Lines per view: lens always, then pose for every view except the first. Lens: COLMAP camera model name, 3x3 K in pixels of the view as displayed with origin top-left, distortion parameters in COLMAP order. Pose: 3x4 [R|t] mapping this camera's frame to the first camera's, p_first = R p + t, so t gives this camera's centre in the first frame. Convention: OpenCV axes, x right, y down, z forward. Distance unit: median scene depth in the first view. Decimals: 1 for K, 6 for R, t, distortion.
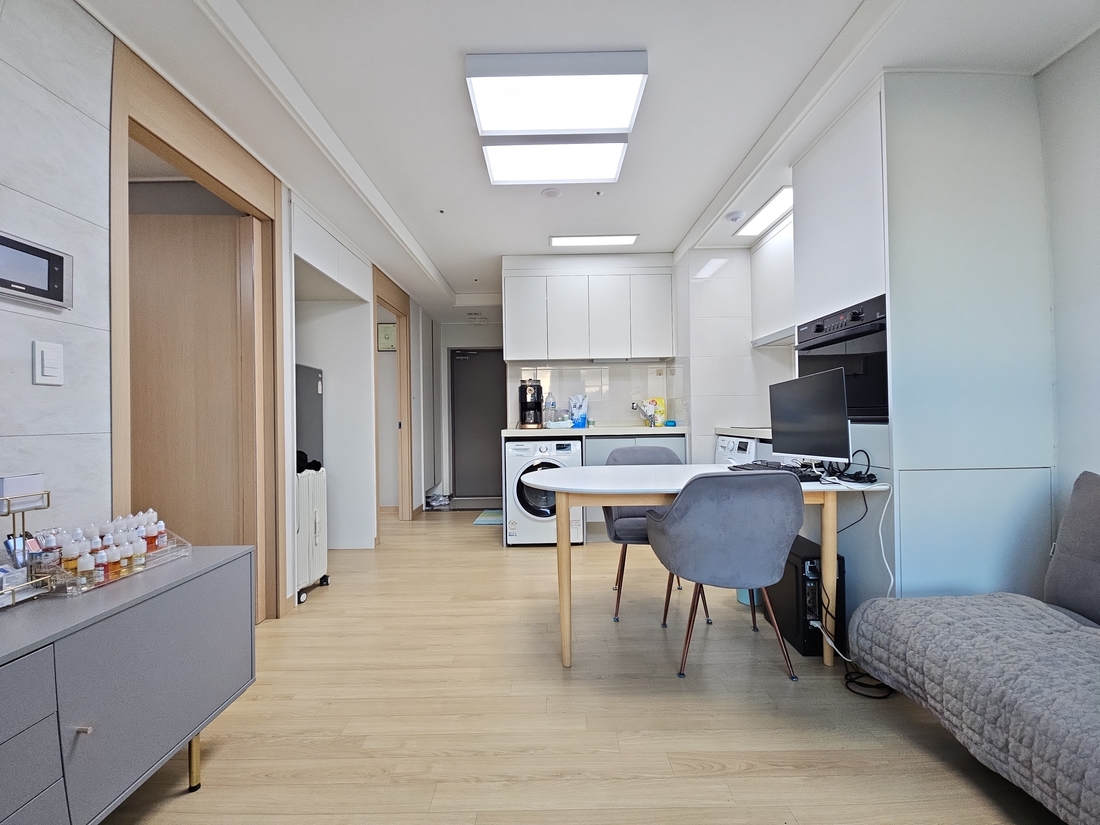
lens RADIAL K [[449.8, 0, 547.1], [0, 449.8, 414.3], [0, 0, 1]] dist [0.000595, 0.000084]
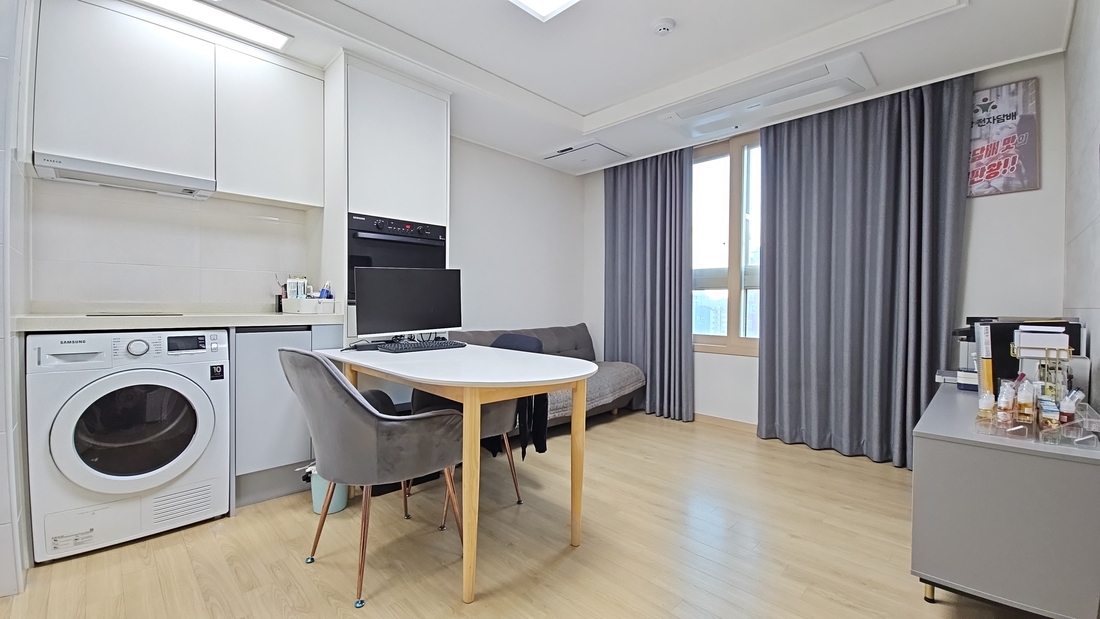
lens RADIAL K [[434.7, 0, 550.0], [0, 434.7, 309.5], [0, 0, 1]] dist [0.001144, 0.000087]
pose [[-0.704433, 0.001999, 0.709768, -0.752732], [-0.003914, 0.999970, -0.006701, 0.049884], [-0.709760, -0.007499, -0.704404, 2.146110]]
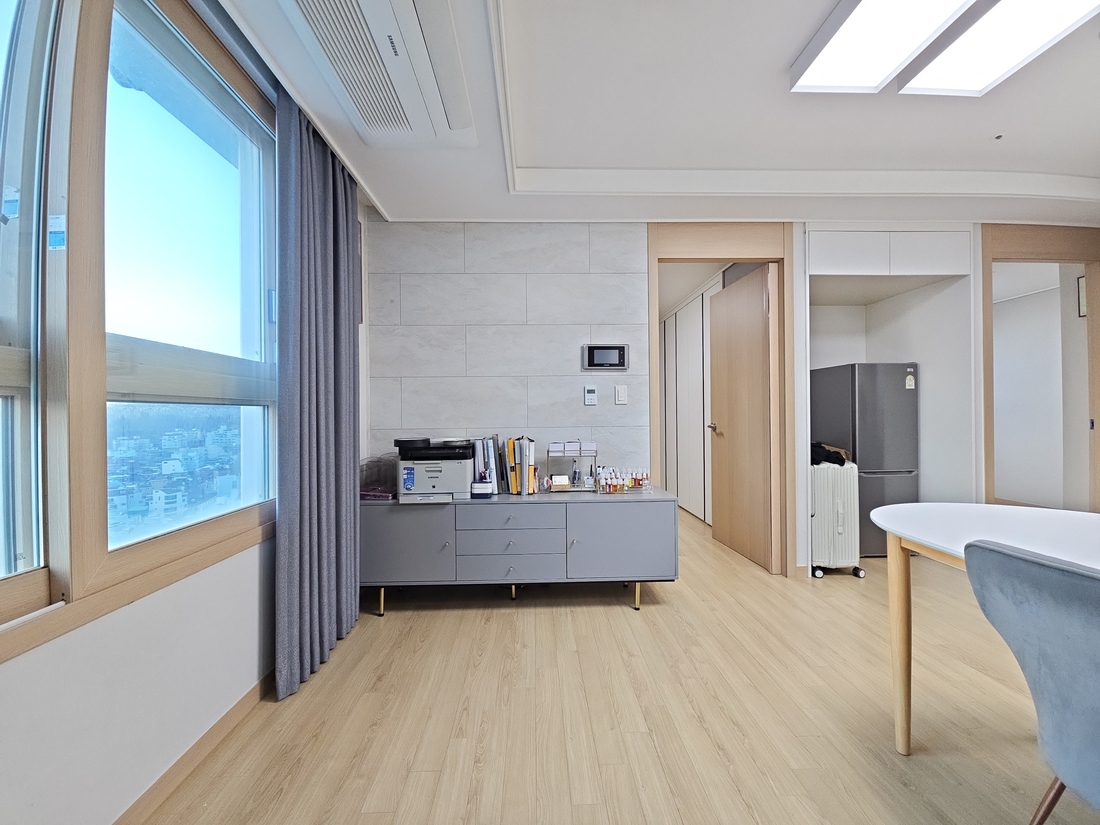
lens RADIAL K [[449.8, 0, 547.1], [0, 449.8, 414.3], [0, 0, 1]] dist [0.000595, 0.000084]
pose [[0.028469, 0.014494, -0.999490, 0.972327], [0.017794, 0.999729, 0.015004, -0.048086], [0.999436, -0.018212, 0.028204, 0.474953]]
